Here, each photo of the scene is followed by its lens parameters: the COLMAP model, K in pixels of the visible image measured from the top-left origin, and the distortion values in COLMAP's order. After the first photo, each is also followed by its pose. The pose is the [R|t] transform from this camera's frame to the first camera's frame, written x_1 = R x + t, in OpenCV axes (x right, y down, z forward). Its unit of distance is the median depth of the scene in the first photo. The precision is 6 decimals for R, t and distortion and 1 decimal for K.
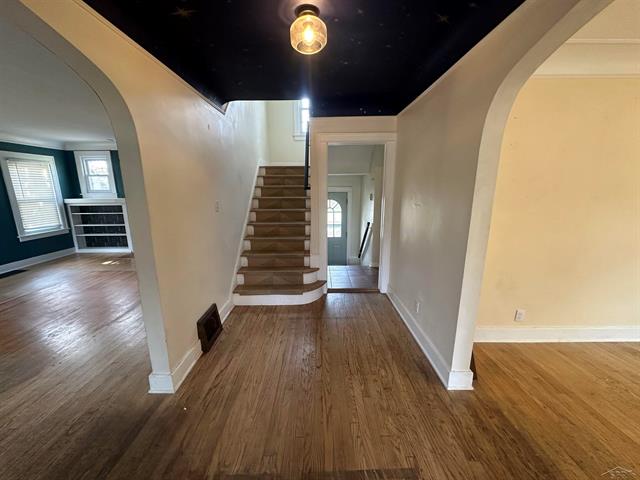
lens RADIAL K [[257.6, 0, 317.5], [0, 257.6, 236.7], [0, 0, 1]] dist [-0.003384, 0.000713]
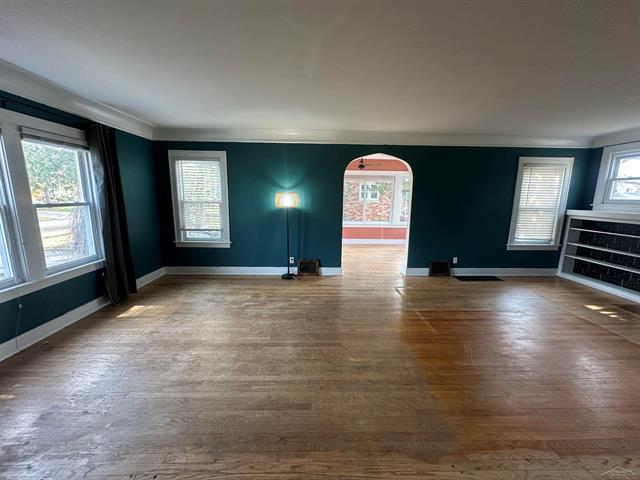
lens RADIAL K [[257.6, 0, 320.1], [0, 257.6, 241.1], [0, 0, 1]] dist [-0.003384, 0.000713]
pose [[0.035803, 0.185740, -0.981946, -0.191519], [-0.208903, 0.962260, 0.174399, -0.028591], [0.977281, 0.198888, 0.073253, 0.189790]]
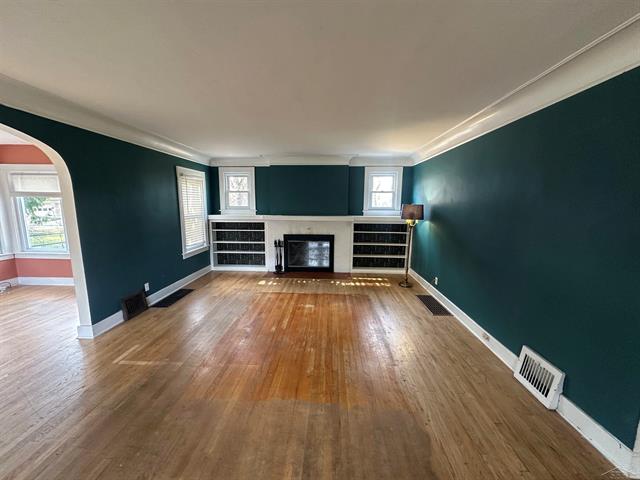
lens RADIAL K [[257.6, 0, 315.2], [0, 257.6, 238.0], [0, 0, 1]] dist [-0.003384, 0.000713]
pose [[0.999542, 0.015299, -0.026104, -0.540344], [-0.016952, 0.997783, -0.064352, -0.003743], [0.025061, 0.064765, 0.997586, 0.039510]]
